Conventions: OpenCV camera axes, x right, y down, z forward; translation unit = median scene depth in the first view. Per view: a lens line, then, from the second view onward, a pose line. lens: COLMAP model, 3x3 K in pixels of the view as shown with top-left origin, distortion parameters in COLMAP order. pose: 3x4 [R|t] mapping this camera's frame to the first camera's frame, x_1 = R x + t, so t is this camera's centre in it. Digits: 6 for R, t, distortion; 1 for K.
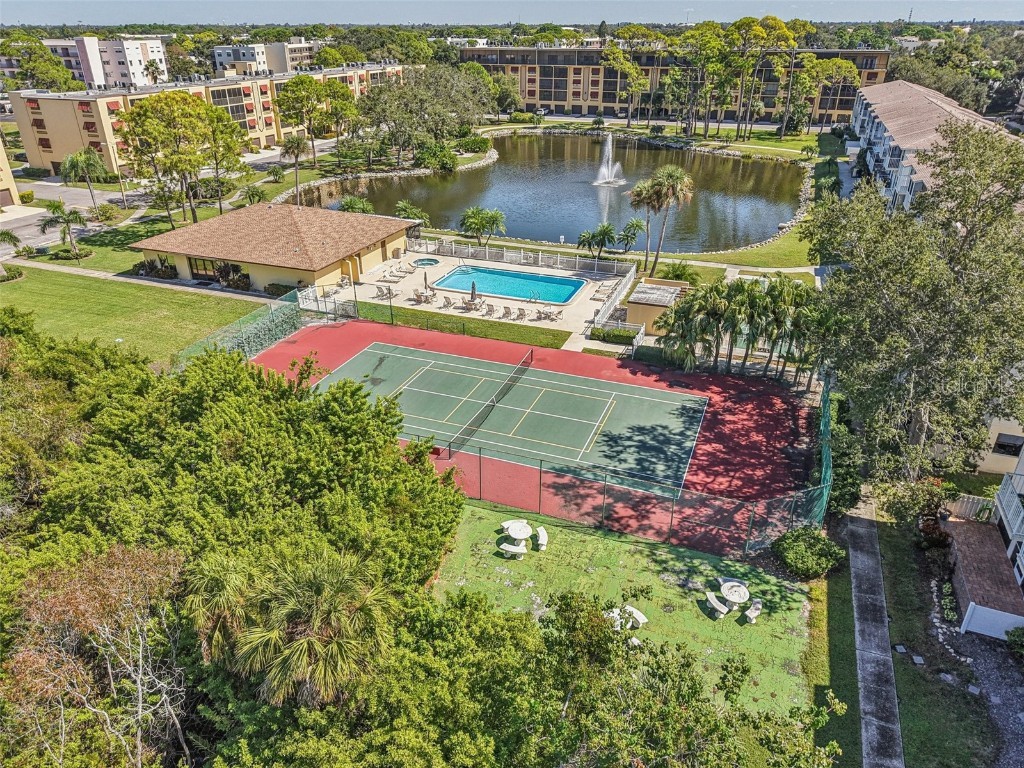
lens RADIAL K [[714.8, 0, 513.0], [0, 714.8, 386.7], [0, 0, 1]] dist [0.028466, -0.025925]
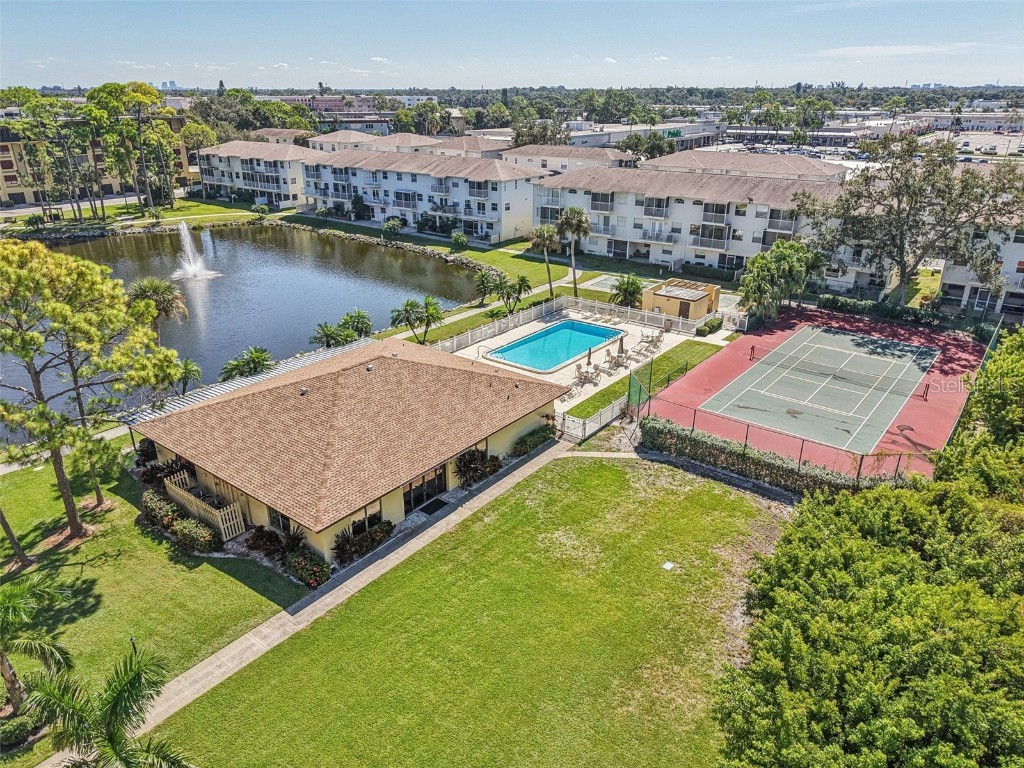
lens RADIAL K [[714.8, 0, 506.9], [0, 714.8, 392.9], [0, 0, 1]] dist [0.028466, -0.025925]
pose [[0.286407, -0.378299, 0.880262, -1.325872], [0.435905, 0.869605, 0.231891, -0.497563], [-0.853205, 0.317295, 0.413963, 0.969747]]
